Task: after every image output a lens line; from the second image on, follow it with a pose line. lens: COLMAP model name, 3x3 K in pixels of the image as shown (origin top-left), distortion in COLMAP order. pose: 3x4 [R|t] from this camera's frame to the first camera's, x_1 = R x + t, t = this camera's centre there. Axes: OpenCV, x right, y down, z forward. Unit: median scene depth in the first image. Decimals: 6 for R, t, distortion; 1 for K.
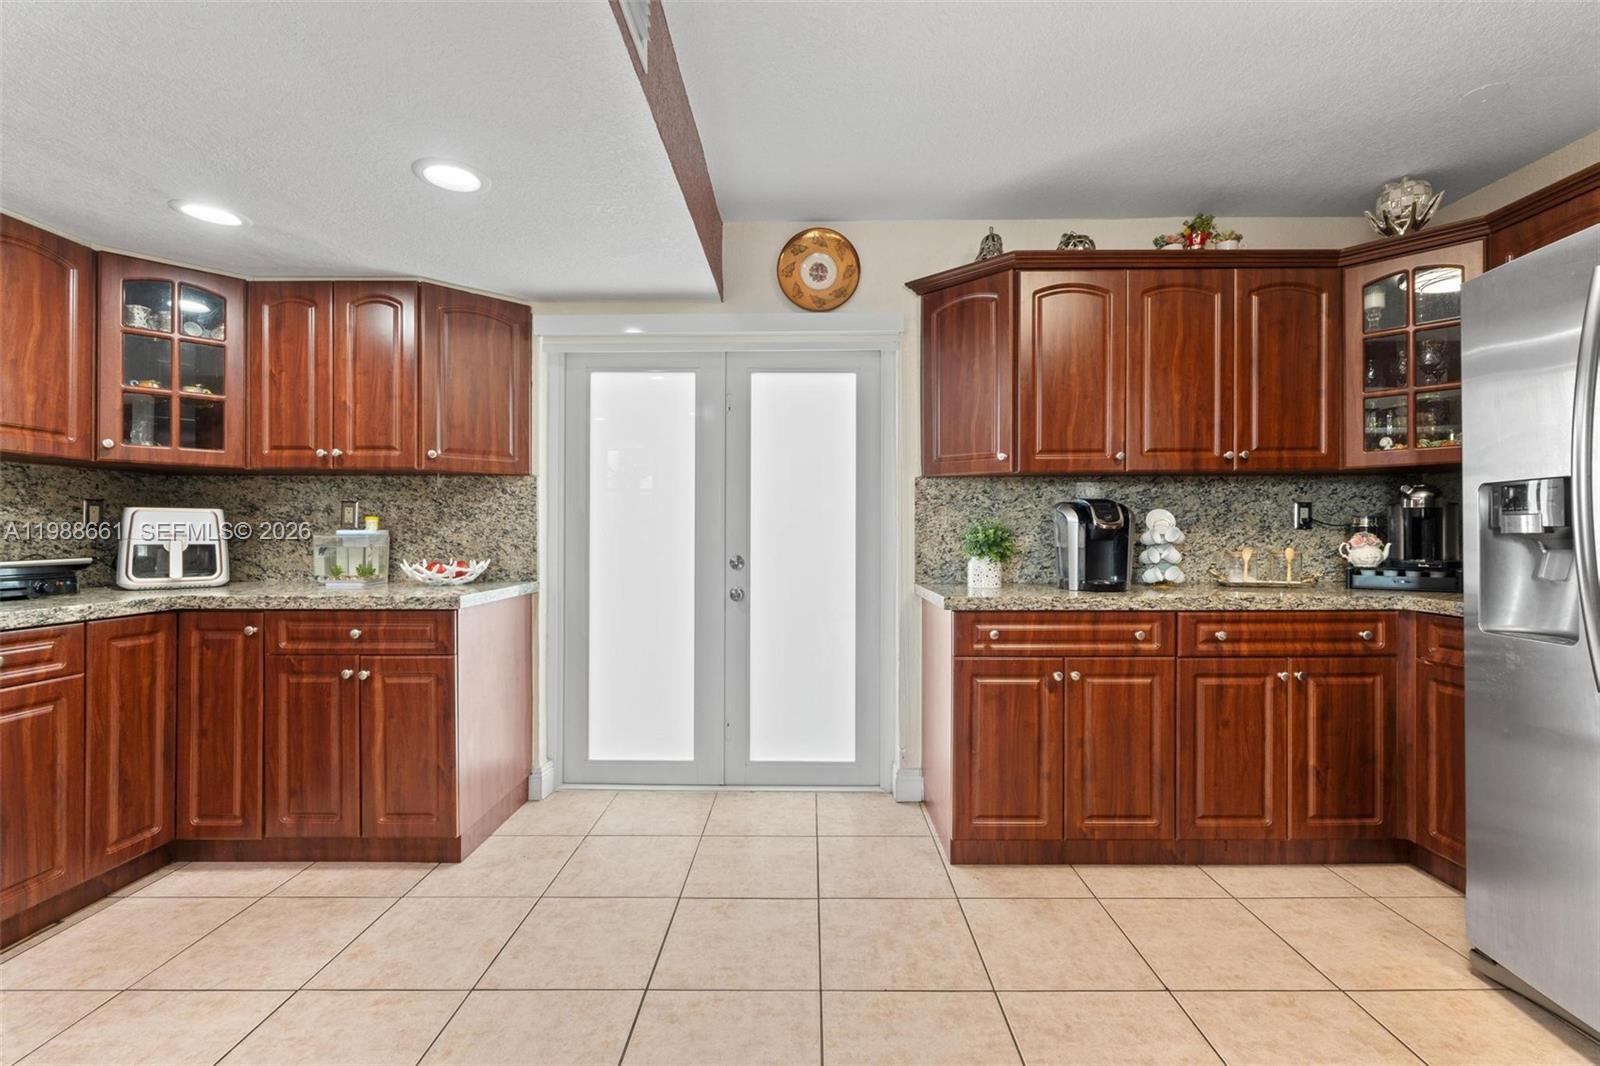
lens RADIAL K [[679.1, 0, 809.1], [0, 679.1, 527.9], [0, 0, 1]] dist [-0.004438, -0.000160]
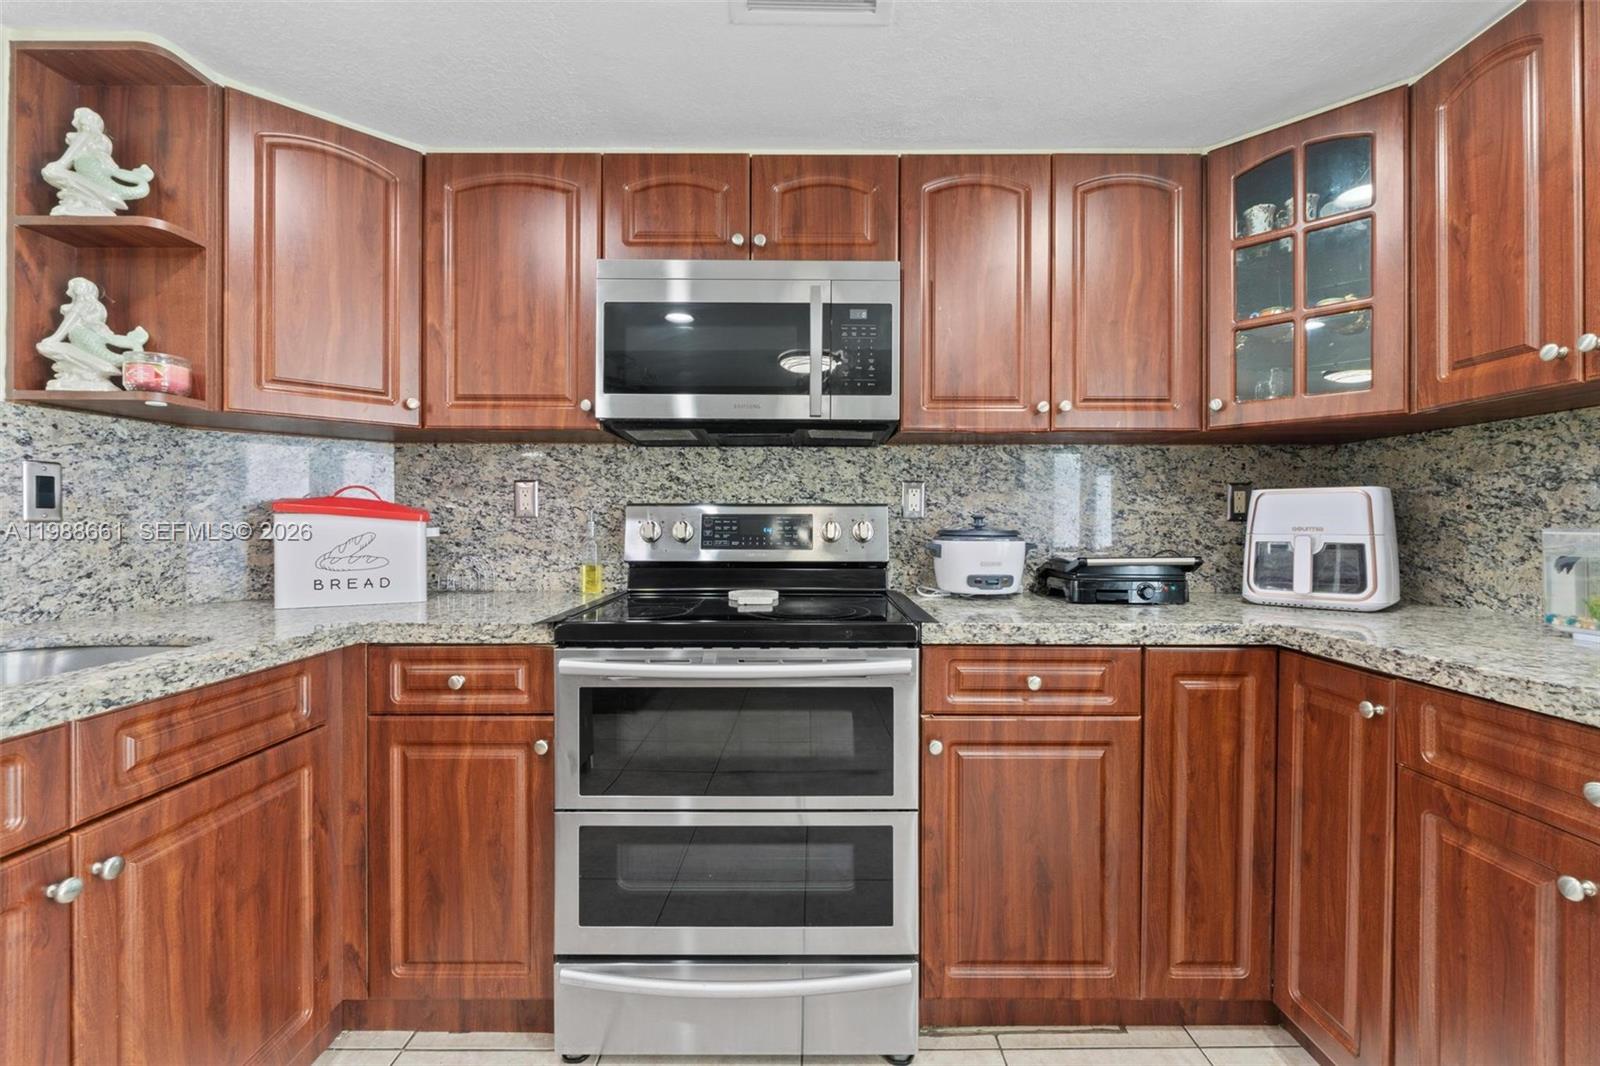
lens RADIAL K [[679.1, 0, 809.1], [0, 679.1, 527.9], [0, 0, 1]] dist [-0.004438, -0.000160]
pose [[0.002651, 0.004600, -0.999986, -0.275460], [0.007241, 0.999963, 0.004619, 0.003642], [0.999970, -0.007253, 0.002618, 0.518685]]
